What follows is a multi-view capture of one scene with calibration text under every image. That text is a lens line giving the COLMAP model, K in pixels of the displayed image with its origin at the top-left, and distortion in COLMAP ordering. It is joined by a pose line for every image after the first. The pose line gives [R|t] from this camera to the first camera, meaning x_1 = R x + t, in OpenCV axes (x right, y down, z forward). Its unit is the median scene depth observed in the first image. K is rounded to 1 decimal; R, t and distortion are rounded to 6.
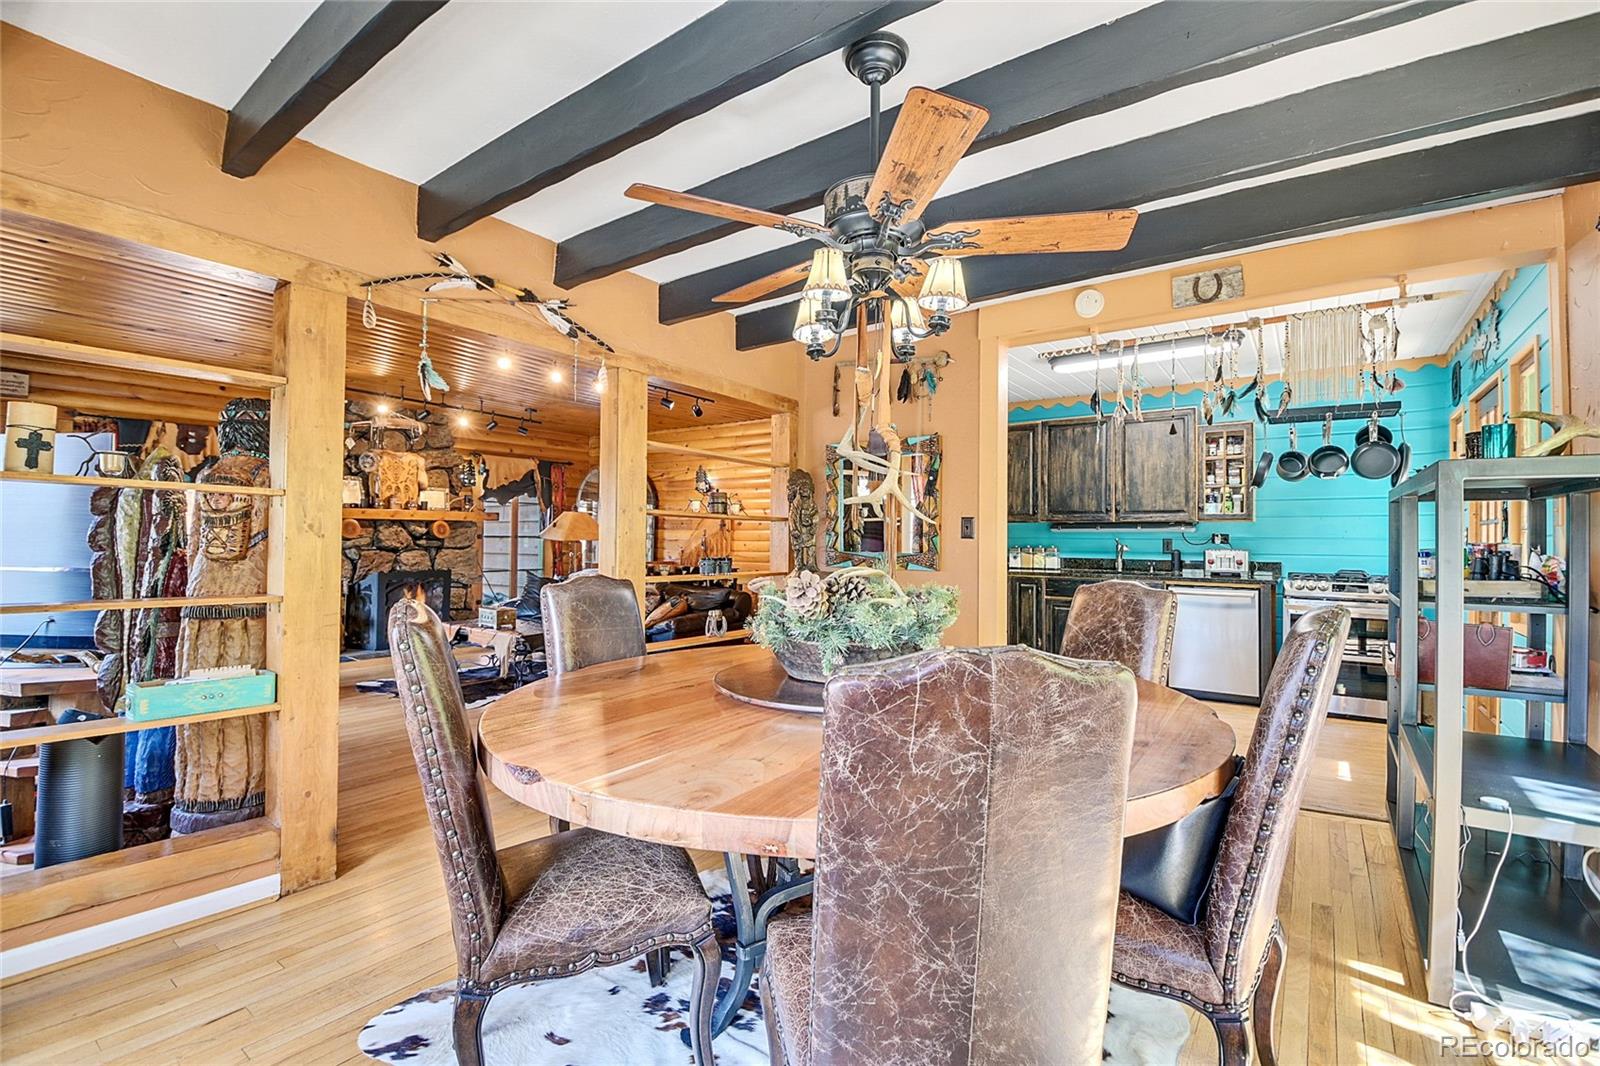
lens RADIAL K [[705.1, 0, 804.9], [0, 705.1, 529.4], [0, 0, 1]] dist [-0.000766, -0.000060]
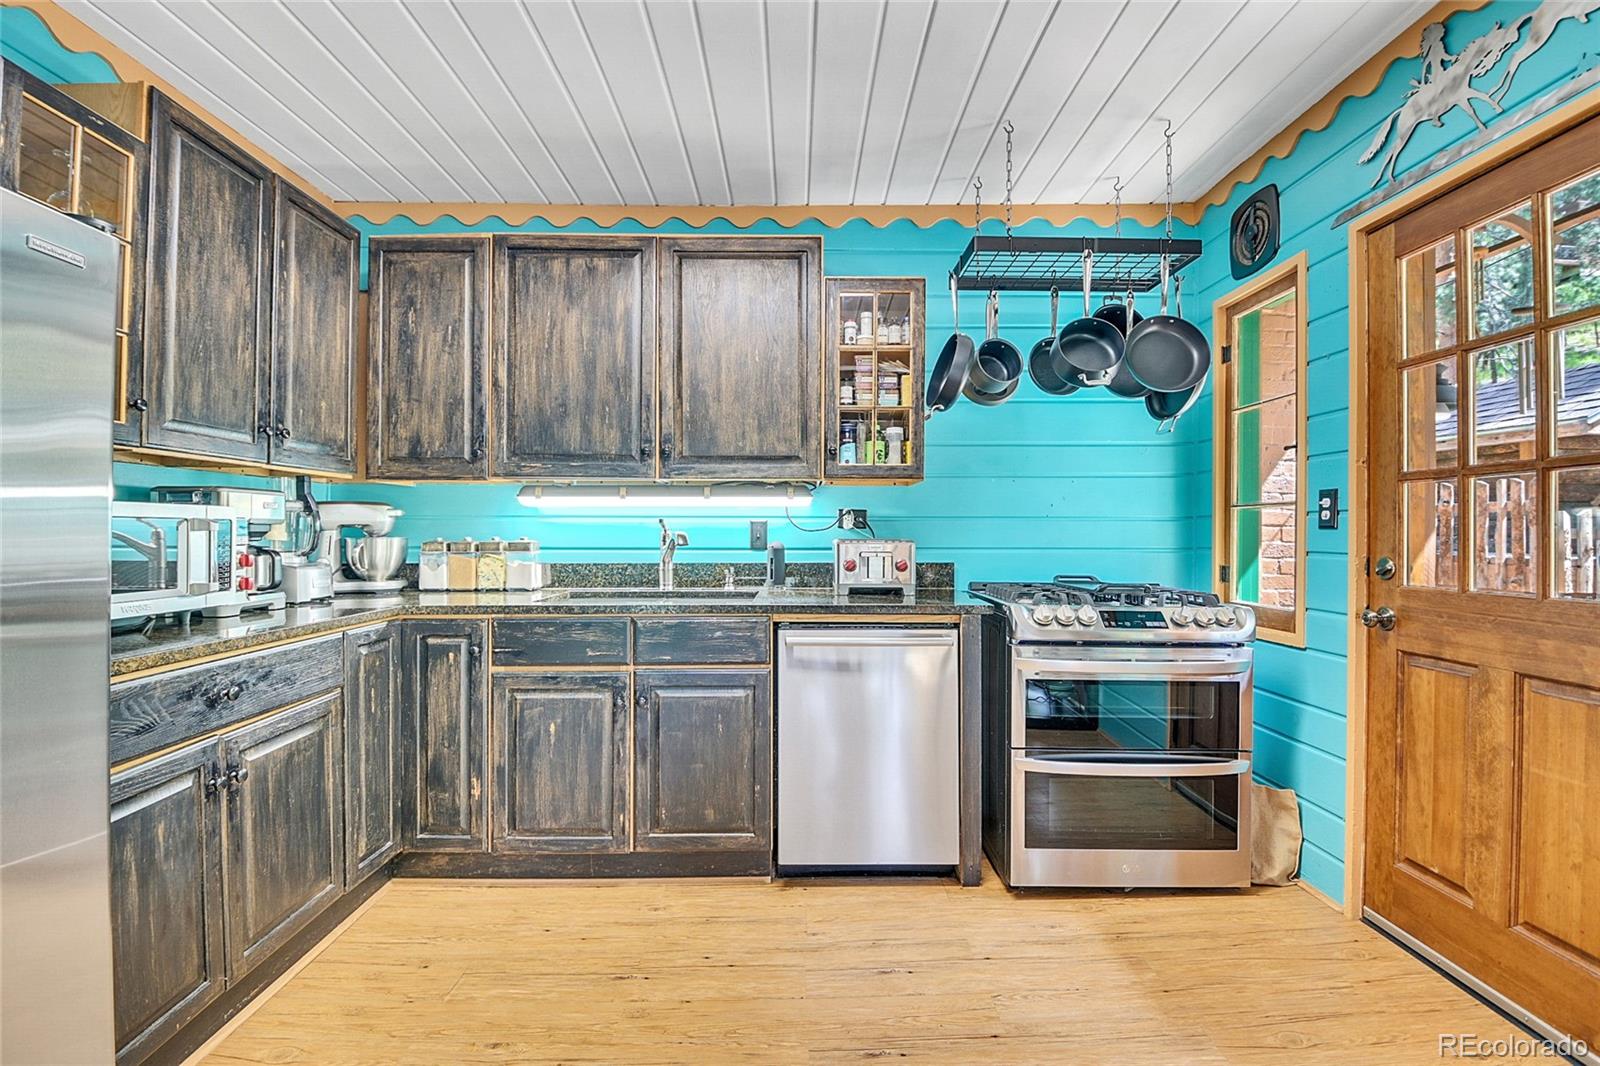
lens RADIAL K [[705.1, 0, 803.7], [0, 705.1, 531.0], [0, 0, 1]] dist [-0.000766, -0.000060]
pose [[0.802370, -0.003988, 0.596814, 0.251077], [-0.003169, 0.999935, 0.010942, 0.016216], [-0.596819, -0.010671, 0.802305, 0.597677]]
